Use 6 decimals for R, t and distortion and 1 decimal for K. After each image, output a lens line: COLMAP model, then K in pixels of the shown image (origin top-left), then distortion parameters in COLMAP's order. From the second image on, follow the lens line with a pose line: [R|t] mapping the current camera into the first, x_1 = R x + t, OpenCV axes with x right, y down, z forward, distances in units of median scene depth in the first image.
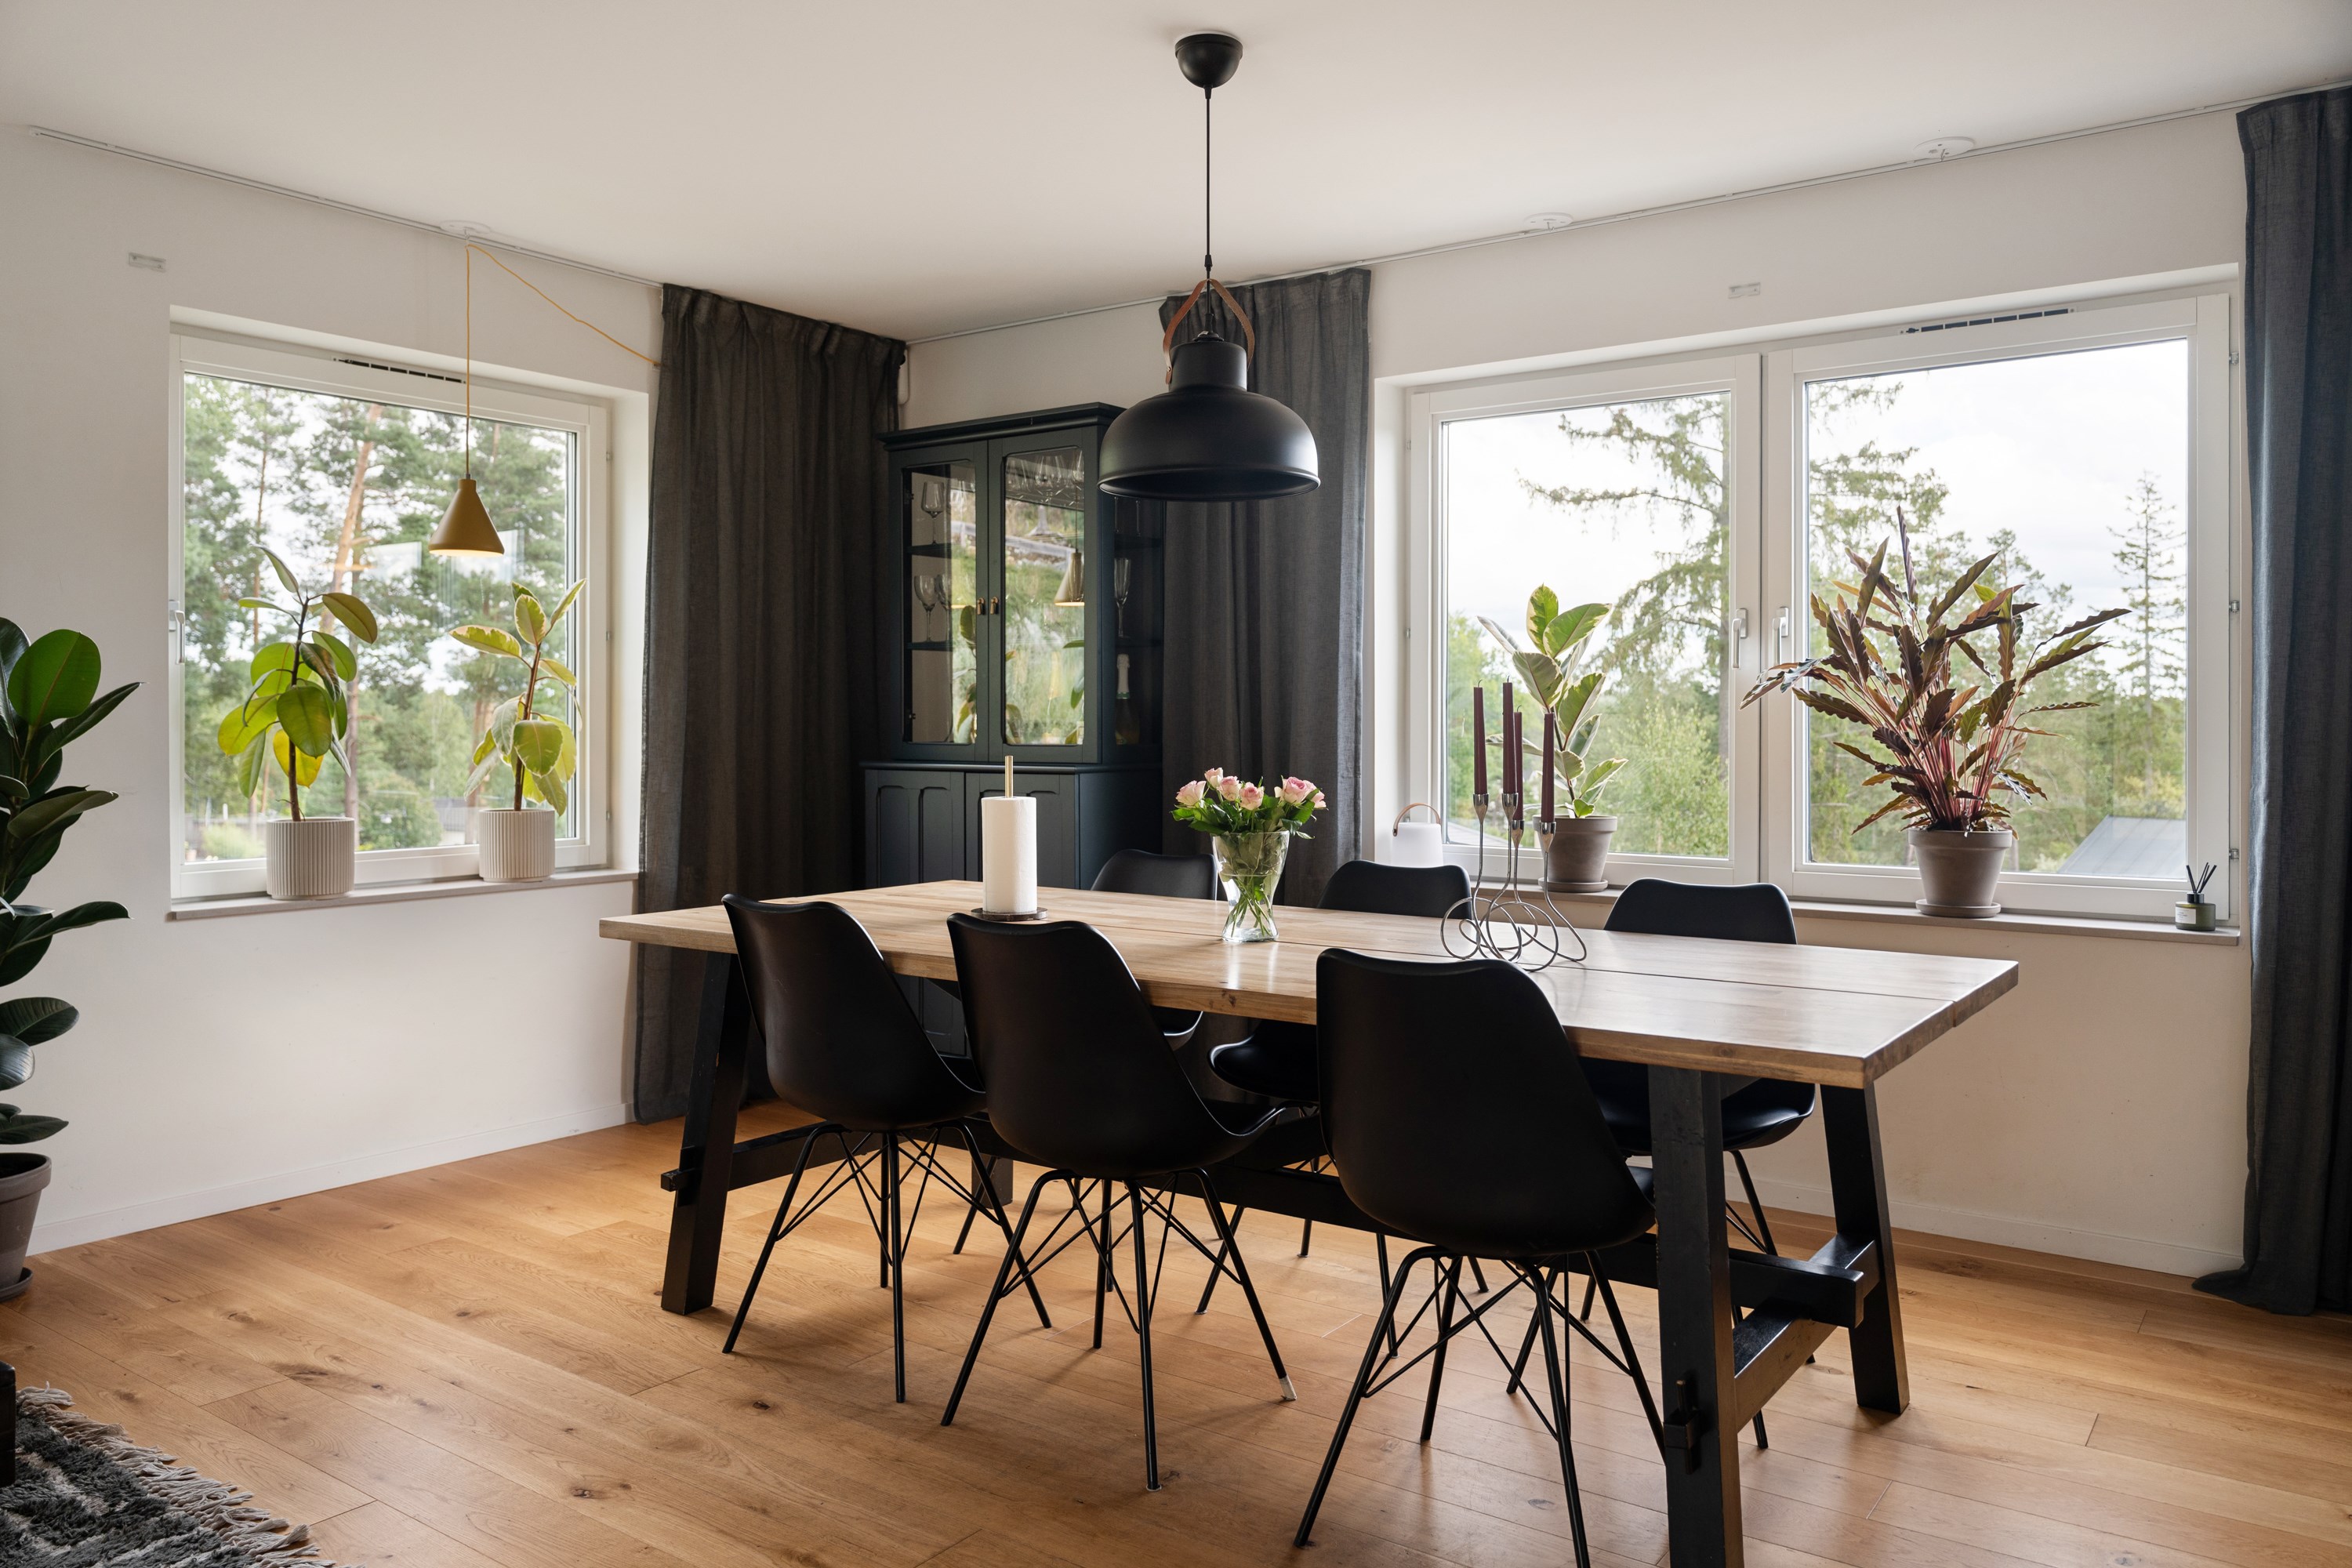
lens RADIAL K [[1688.4, 0, 1175.7], [0, 1688.4, 723.4], [0, 0, 1]] dist [-0.004291, 0.000887]
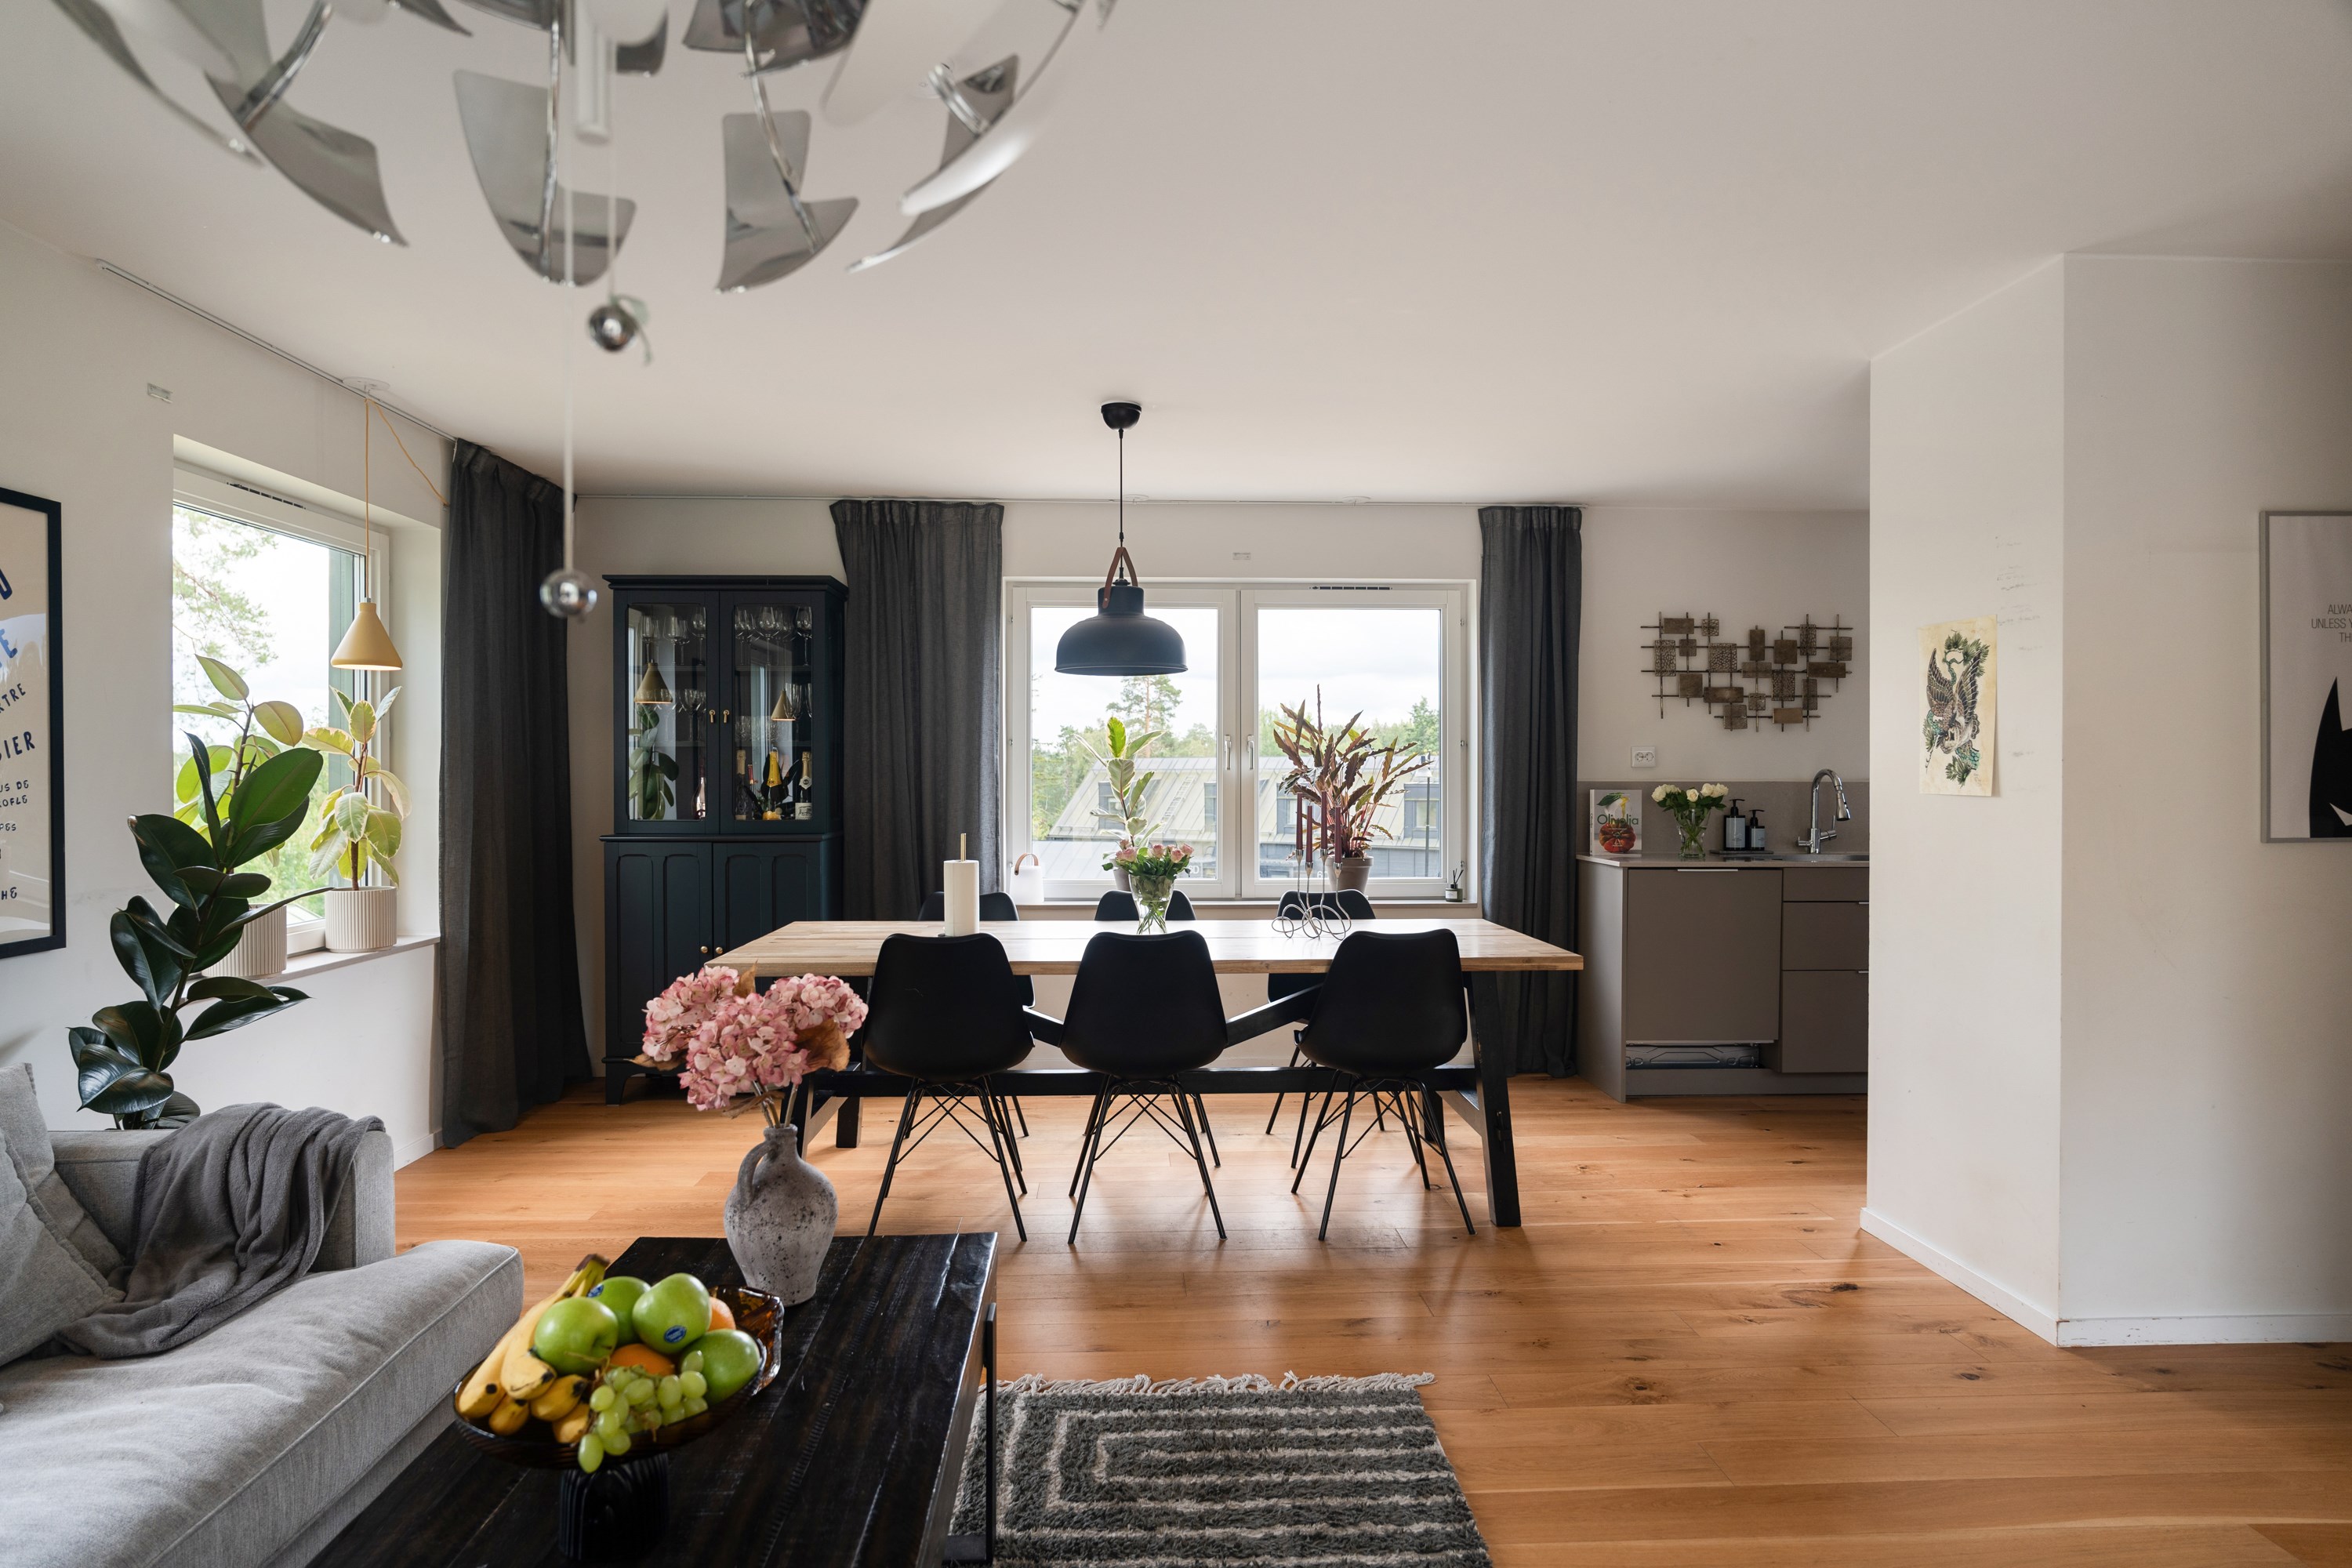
lens RADIAL K [[1357.2, 0, 1175.5], [0, 1357.2, 775.1], [0, 0, 1]] dist [-0.009739, -0.000704]
pose [[0.782376, -0.002116, 0.622802, -0.612644], [0.001682, 0.999998, 0.001285, -0.029924], [-0.622804, 0.000042, 0.782378, -0.068658]]
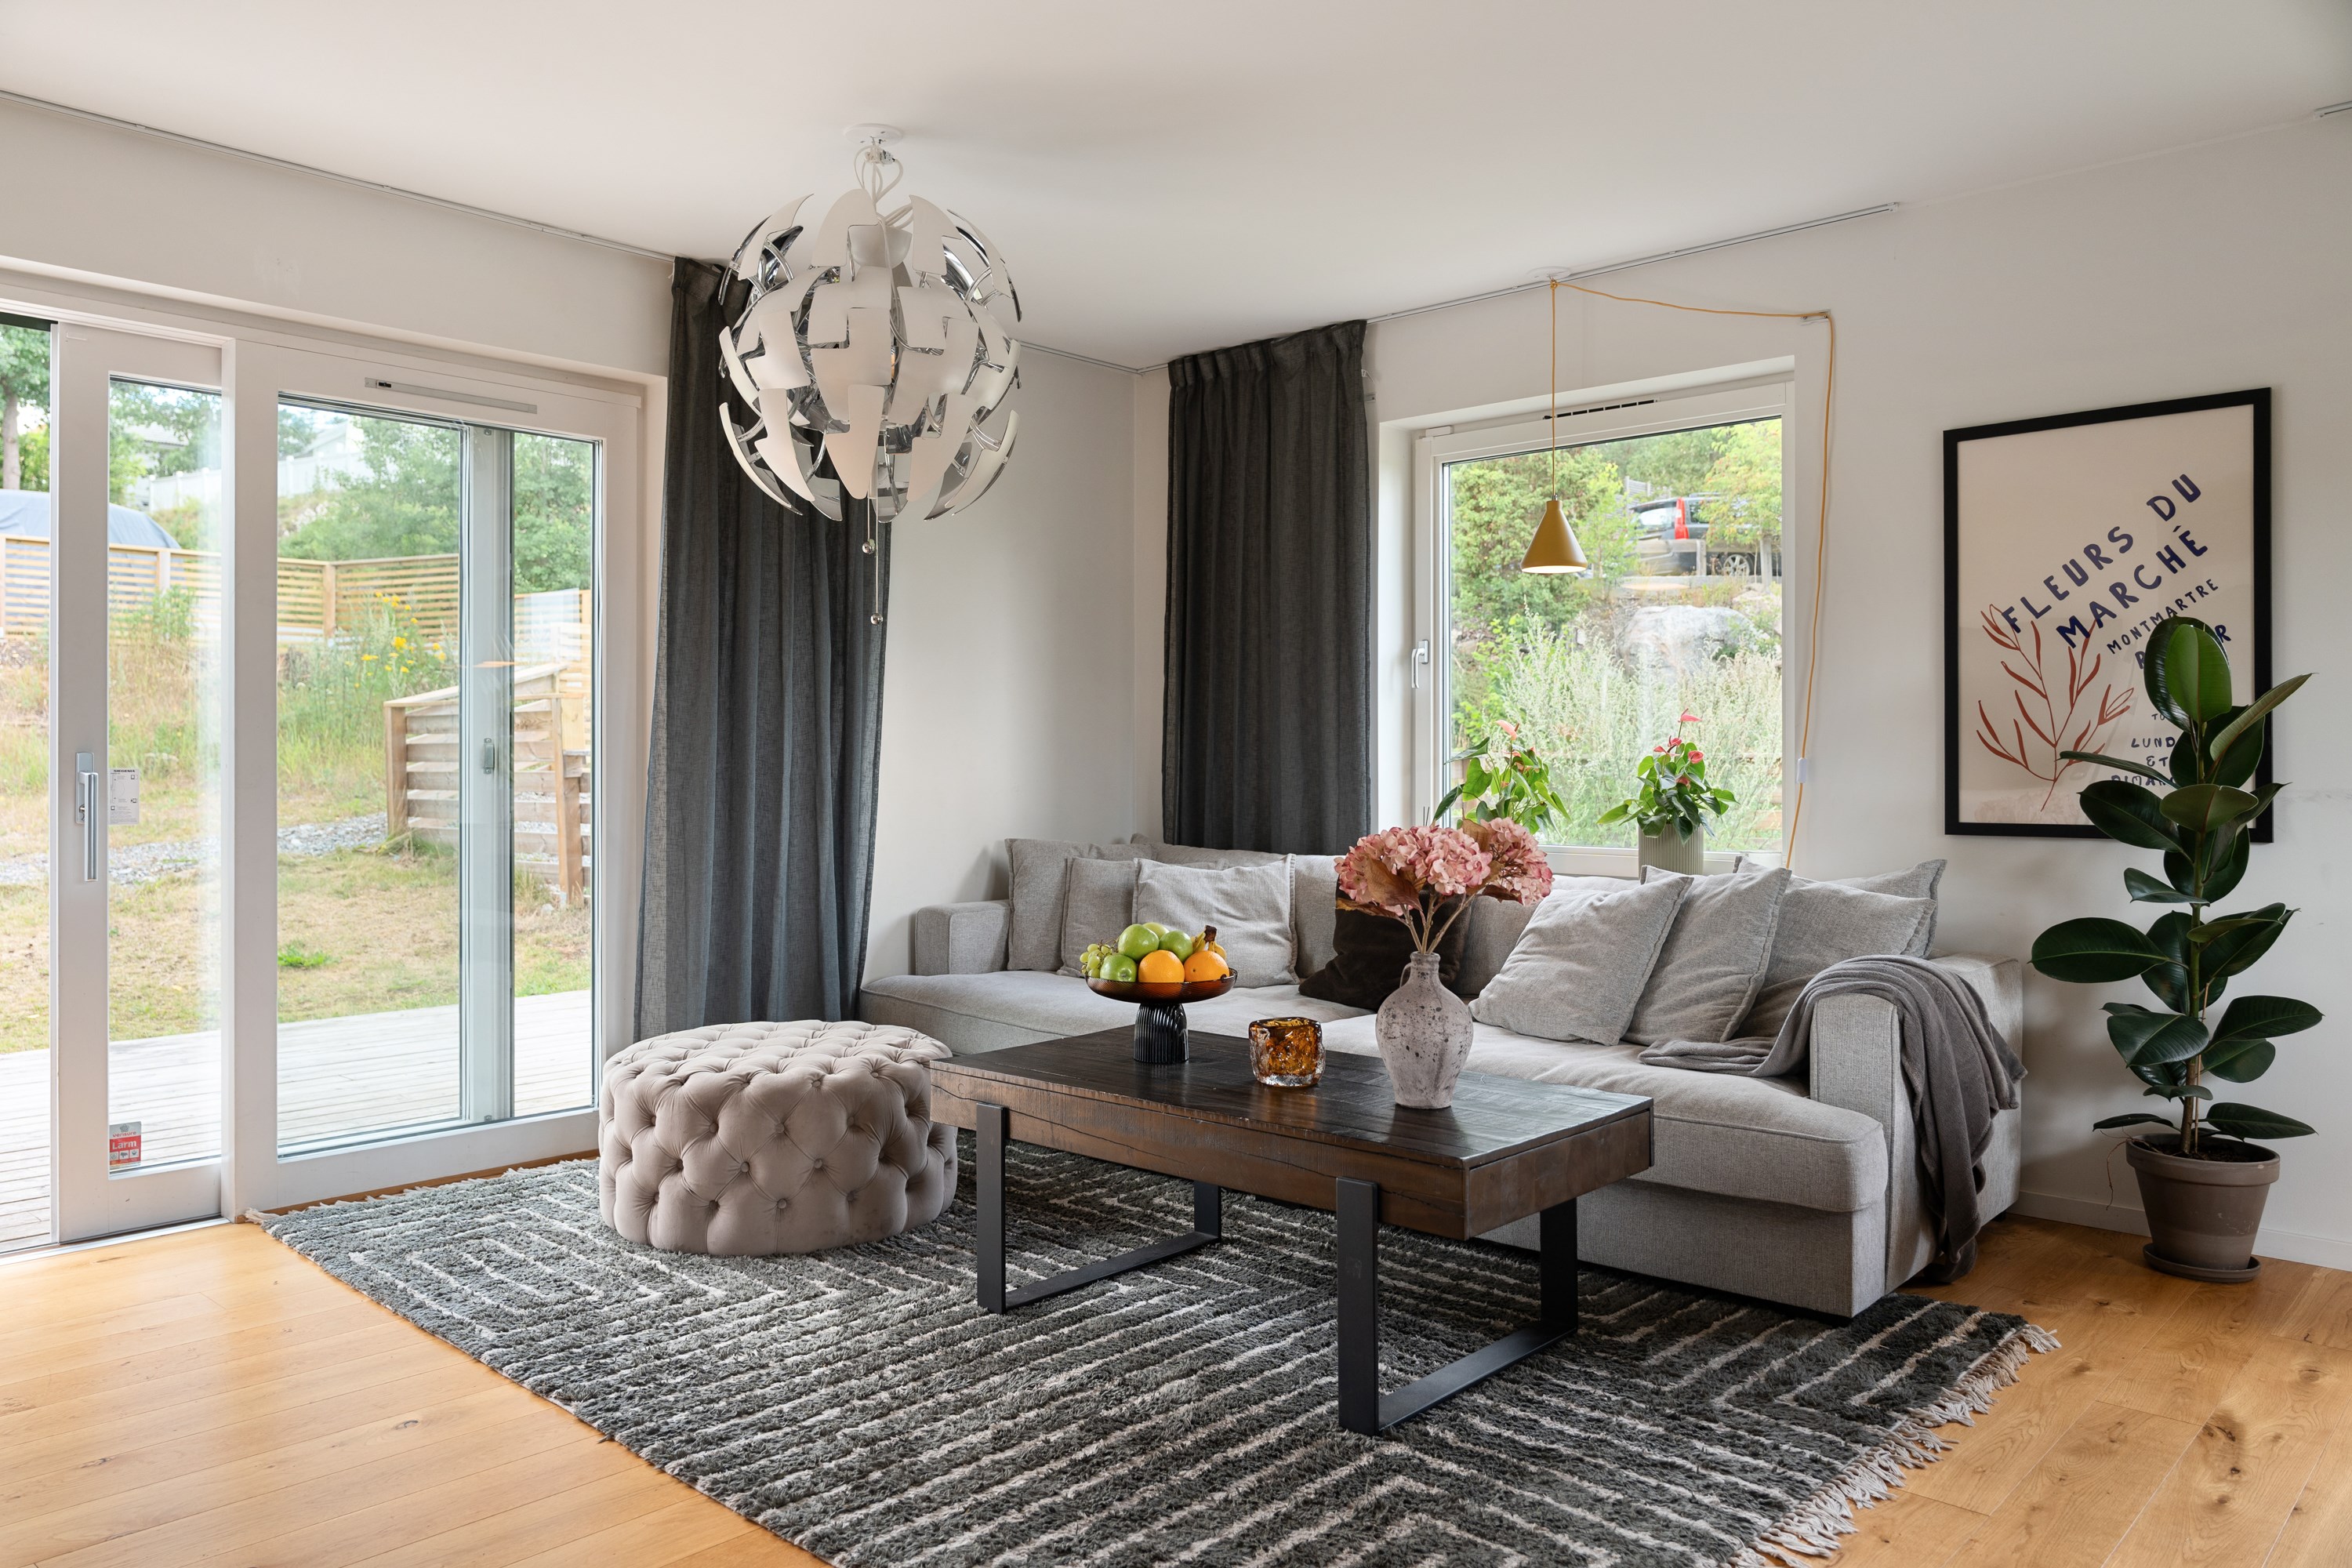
lens RADIAL K [[1688.4, 0, 1175.7], [0, 1688.4, 723.4], [0, 0, 1]] dist [-0.004291, 0.000887]
pose [[-0.110165, -0.018834, -0.993735, 0.331996], [-0.005526, 0.999817, -0.018337, 0.020755], [0.993898, 0.003471, -0.110249, 0.403579]]
